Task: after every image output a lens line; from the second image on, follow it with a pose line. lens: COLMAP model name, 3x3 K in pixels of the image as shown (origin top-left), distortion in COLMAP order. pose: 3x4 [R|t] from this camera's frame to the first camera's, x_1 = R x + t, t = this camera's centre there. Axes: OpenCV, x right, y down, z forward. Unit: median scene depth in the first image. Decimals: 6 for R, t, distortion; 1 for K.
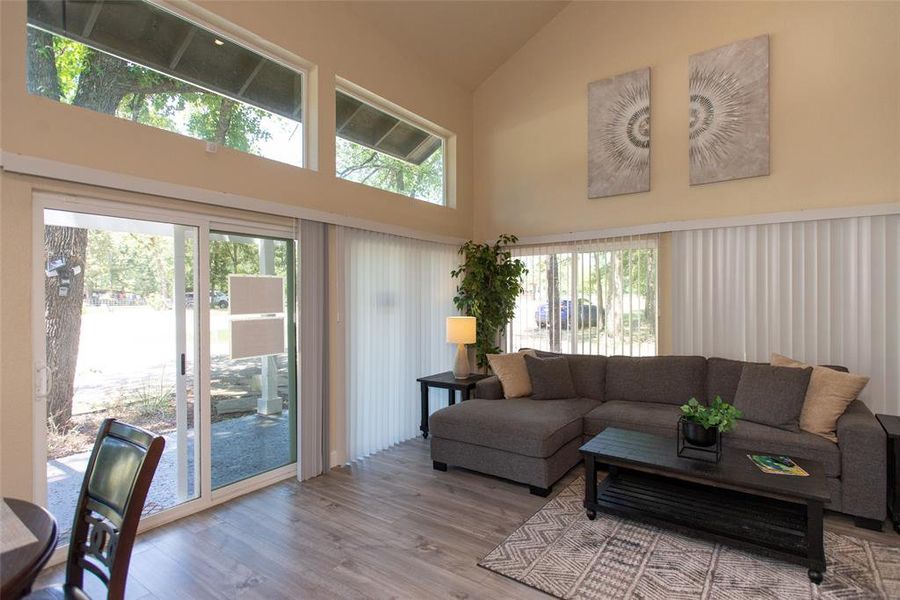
lens RADIAL K [[448.9, 0, 450.0], [0, 448.9, 300.0], [0, 0, 1]] dist [-0.000453, -0.000471]
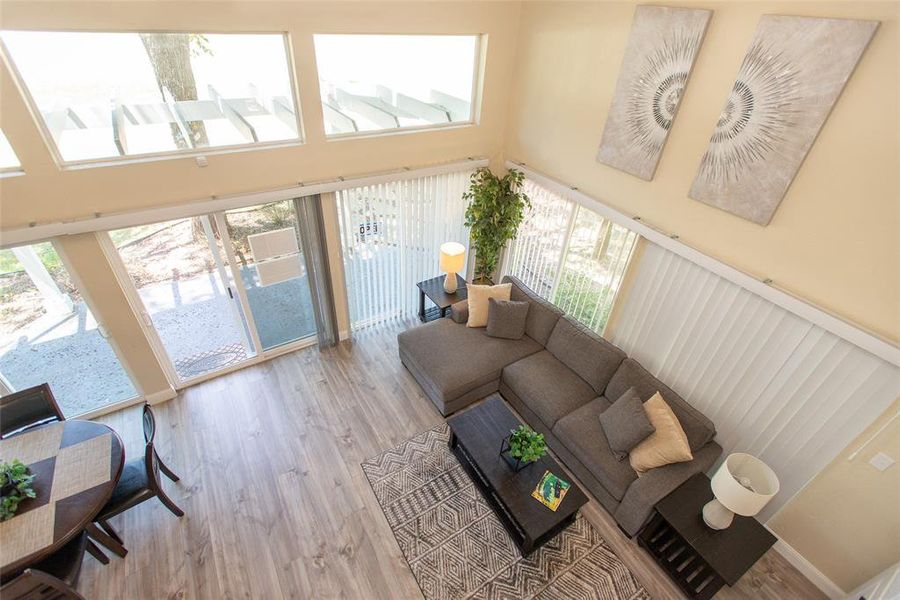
lens RADIAL K [[412.1, 0, 455.0], [0, 412.1, 295.6], [0, 0, 1]] dist [0.000682, -0.000076]
pose [[0.927757, 0.263066, -0.264694, 0.381929], [-0.060250, 0.805566, 0.589435, -0.546311], [0.368288, -0.530904, 0.763220, 0.127120]]
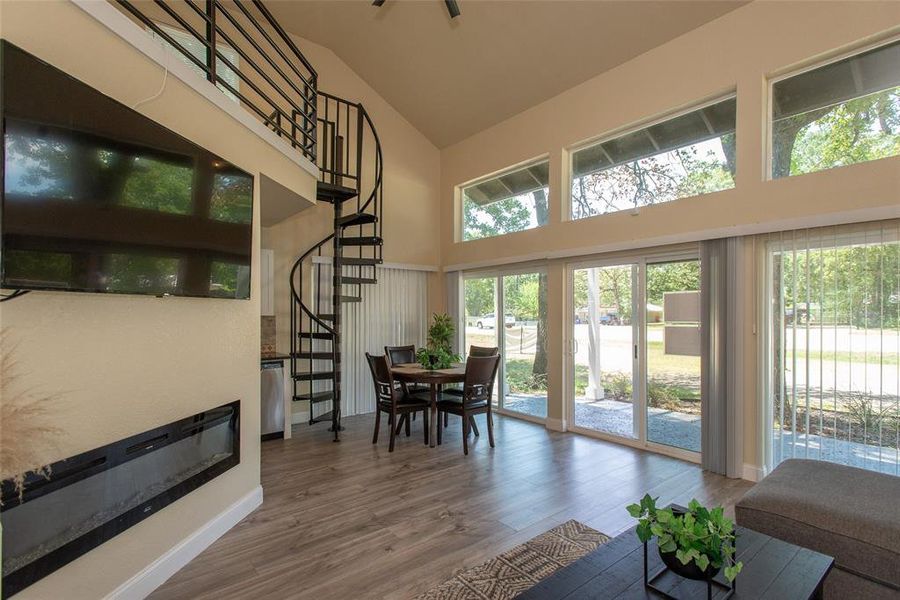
lens RADIAL K [[435.7, 0, 453.2], [0, 435.7, 312.7], [0, 0, 1]] dist [0.001496, -0.000236]
pose [[-0.259688, 0.005029, -0.965680, 0.758213], [0.004973, 0.999980, 0.003870, -0.004522], [0.965680, -0.003797, -0.259707, 0.560188]]
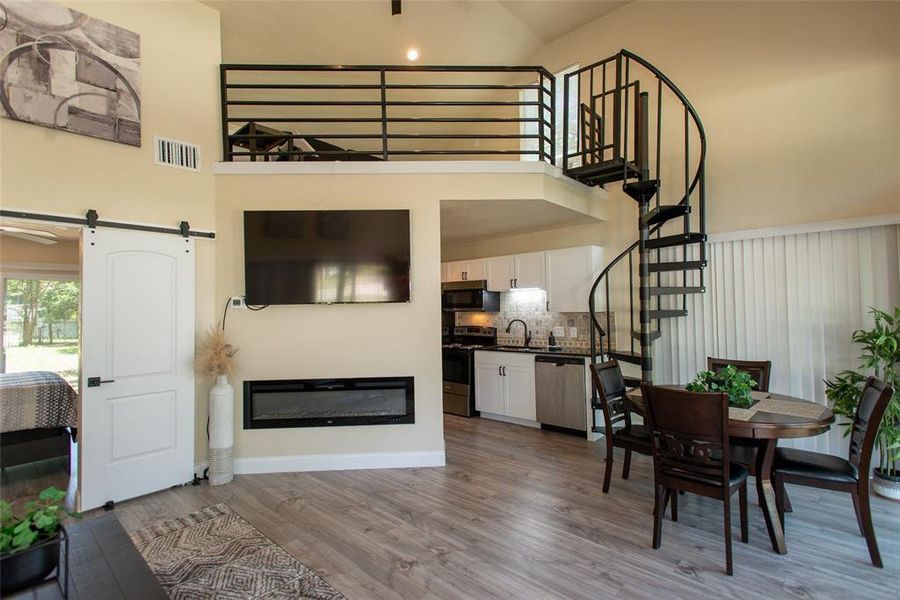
lens RADIAL K [[423.1, 0, 451.1], [0, 423.1, 297.3], [0, 0, 1]] dist [0.001650, -0.000021]
pose [[-0.992836, 0.022582, 0.117334, -0.022852], [0.019085, 0.999342, -0.030849, -0.004801], [-0.117953, -0.028389, -0.992613, 0.953064]]
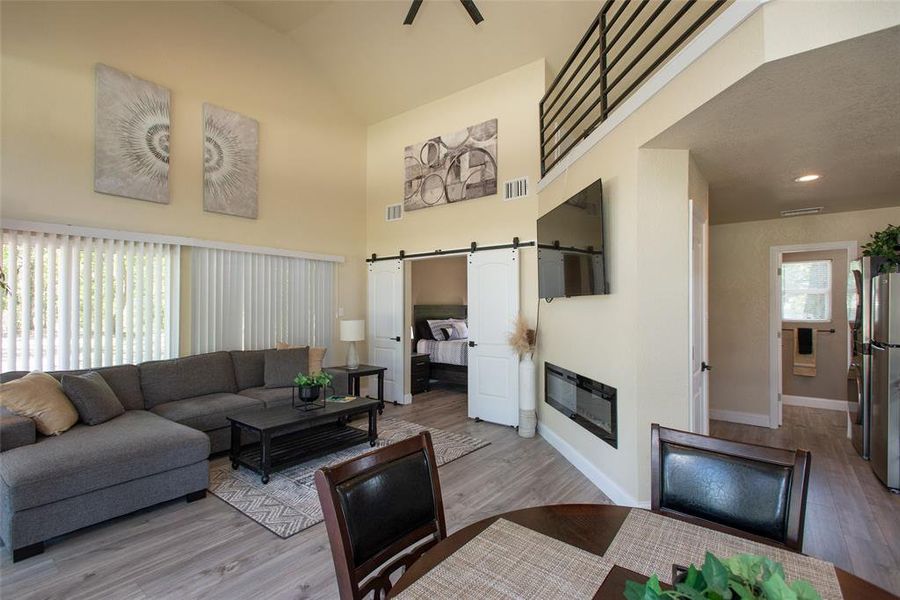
lens RADIAL K [[422.1, 0, 450.0], [0, 422.1, 300.0], [0, 0, 1]] dist [0.002236, -0.000164]
pose [[0.039070, 0.015133, 0.999122, -0.566449], [-0.005725, 0.999872, -0.014921, -0.002802], [-0.999220, -0.005137, 0.039151, 0.303329]]
